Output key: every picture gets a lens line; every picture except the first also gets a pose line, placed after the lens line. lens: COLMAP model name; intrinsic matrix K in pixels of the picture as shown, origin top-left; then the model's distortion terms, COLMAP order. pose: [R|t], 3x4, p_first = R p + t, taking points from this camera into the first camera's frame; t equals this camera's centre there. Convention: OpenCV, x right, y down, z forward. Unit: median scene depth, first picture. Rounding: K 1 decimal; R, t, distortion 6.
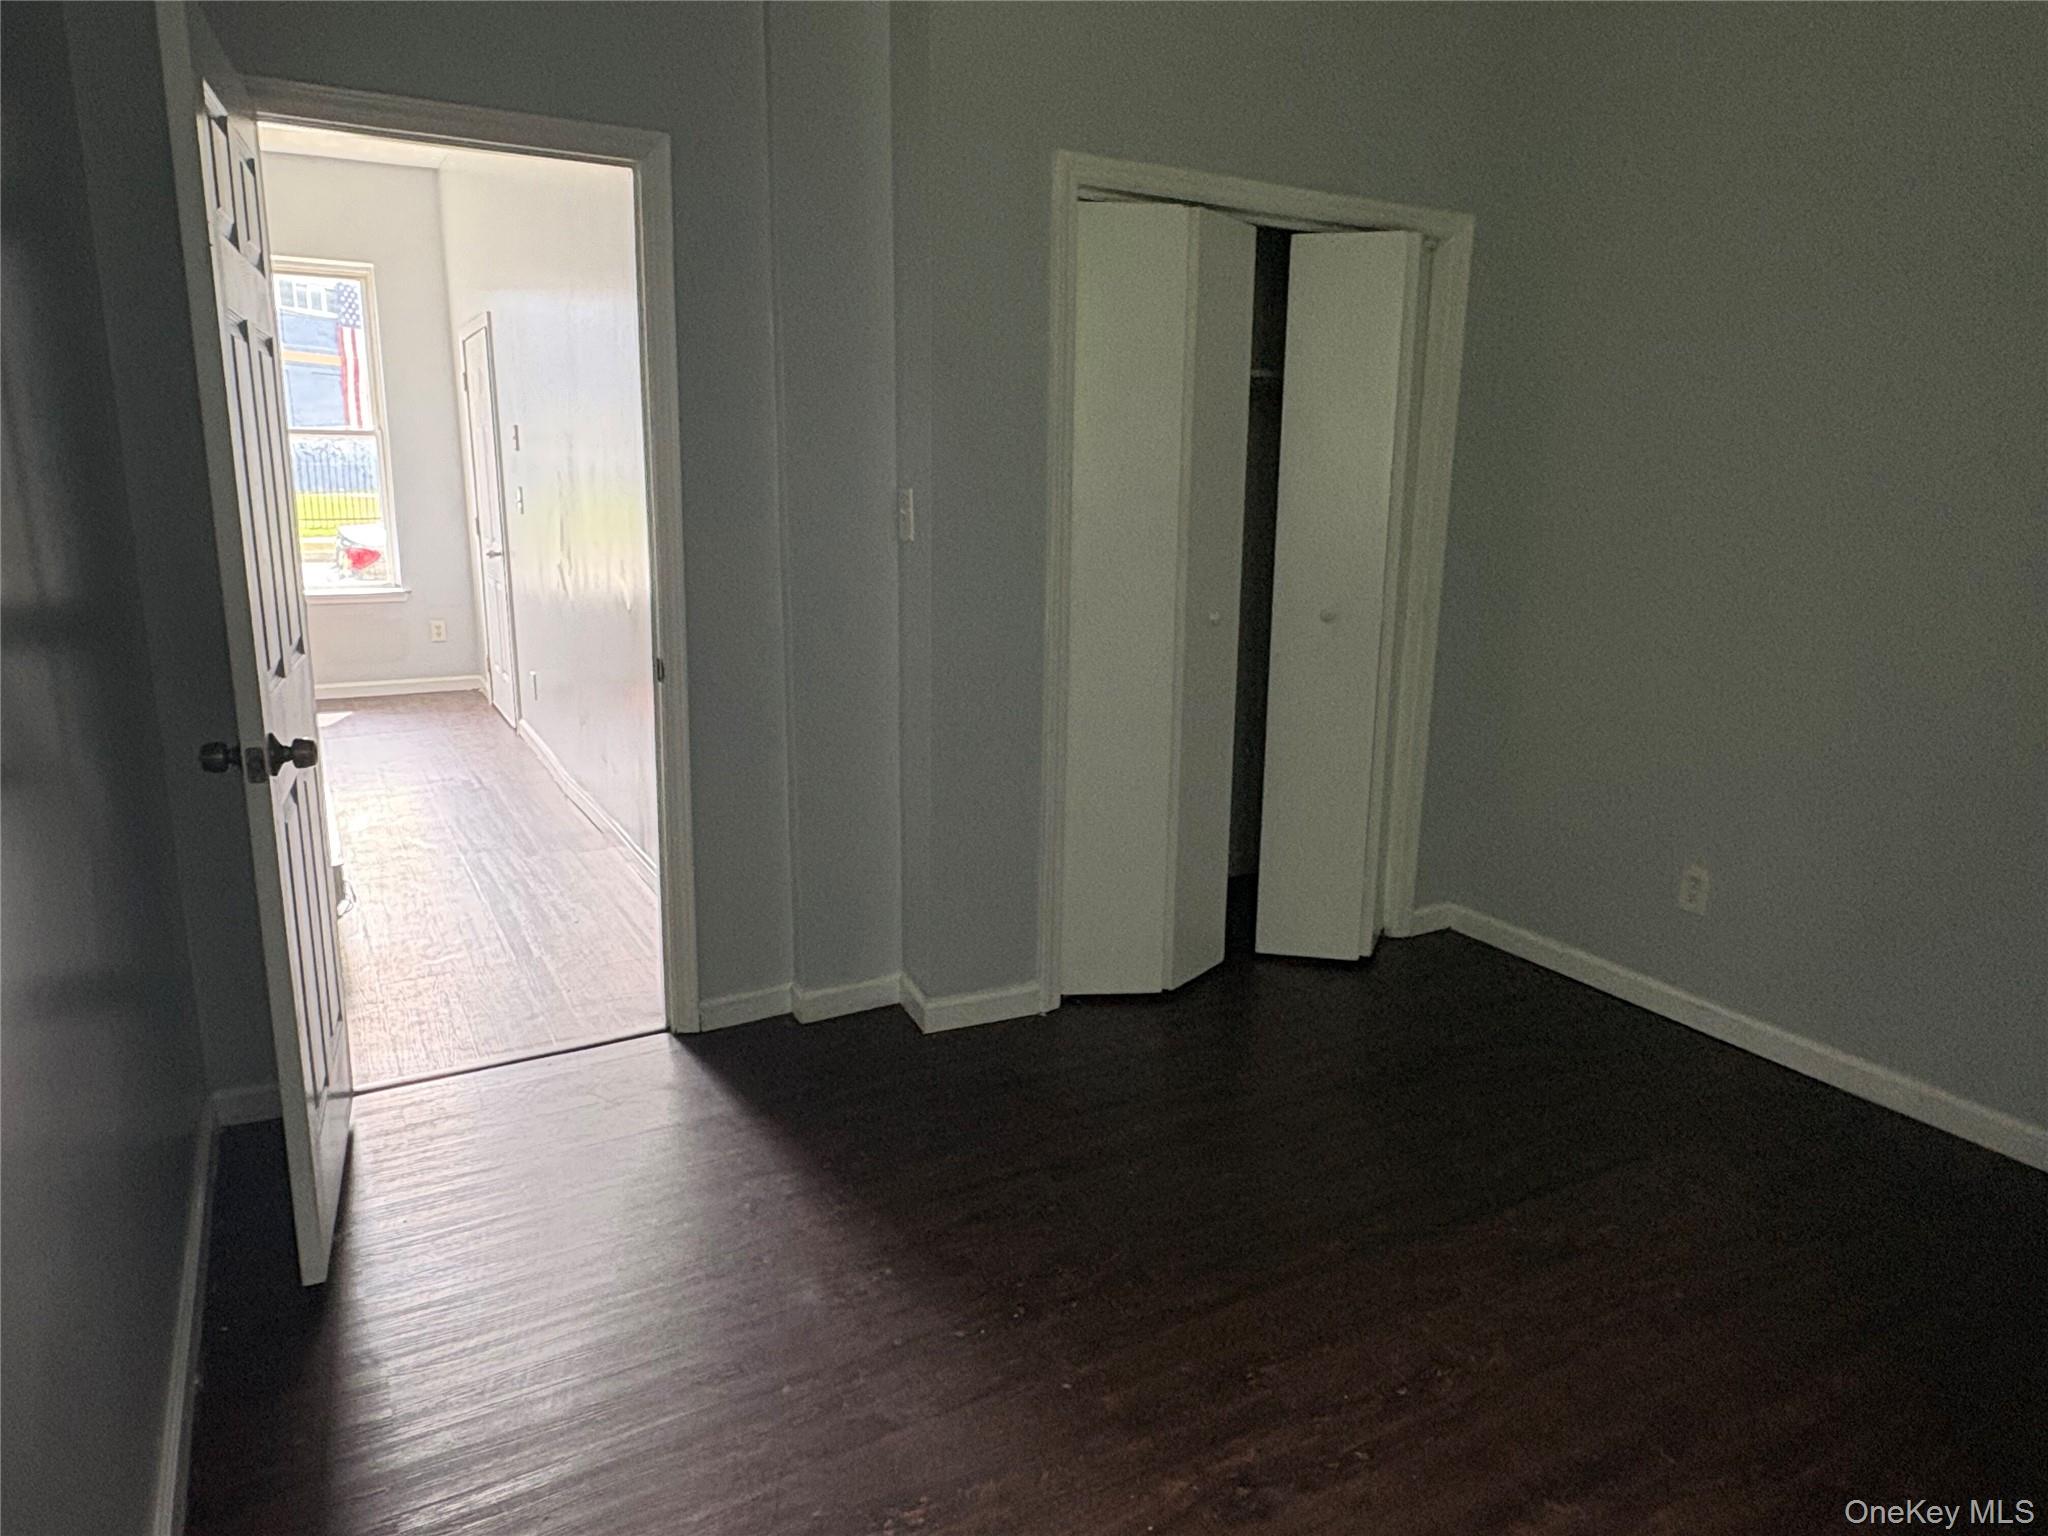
lens RADIAL K [[1315.1, 0, 1024.0], [0, 1315.1, 768.0], [0, 0, 1]] dist [-0.002293, -0.001248]
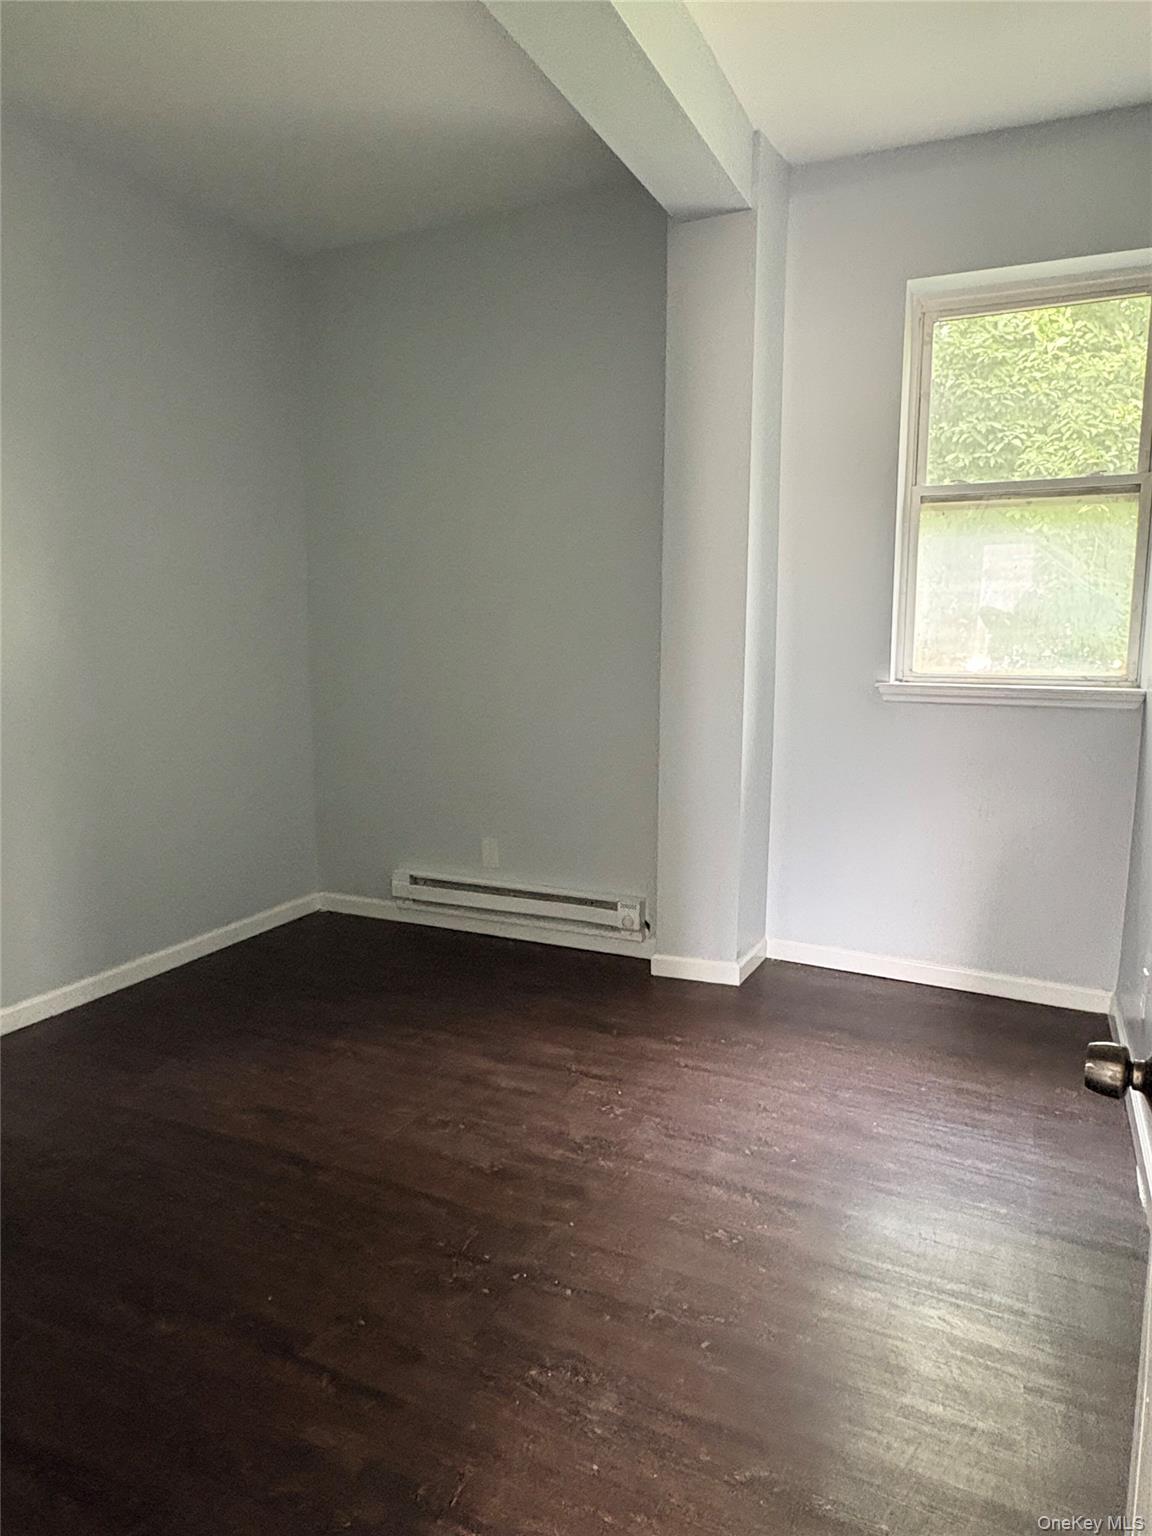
lens RADIAL K [[986.3, 0, 576.0], [0, 986.3, 768.0], [0, 0, 1]] dist [-0.002293, -0.001248]
pose [[-0.598938, -0.134475, 0.789423, -0.754618], [0.165099, 0.943885, 0.286049, -0.318414], [-0.783591, 0.301659, -0.543127, 1.410462]]
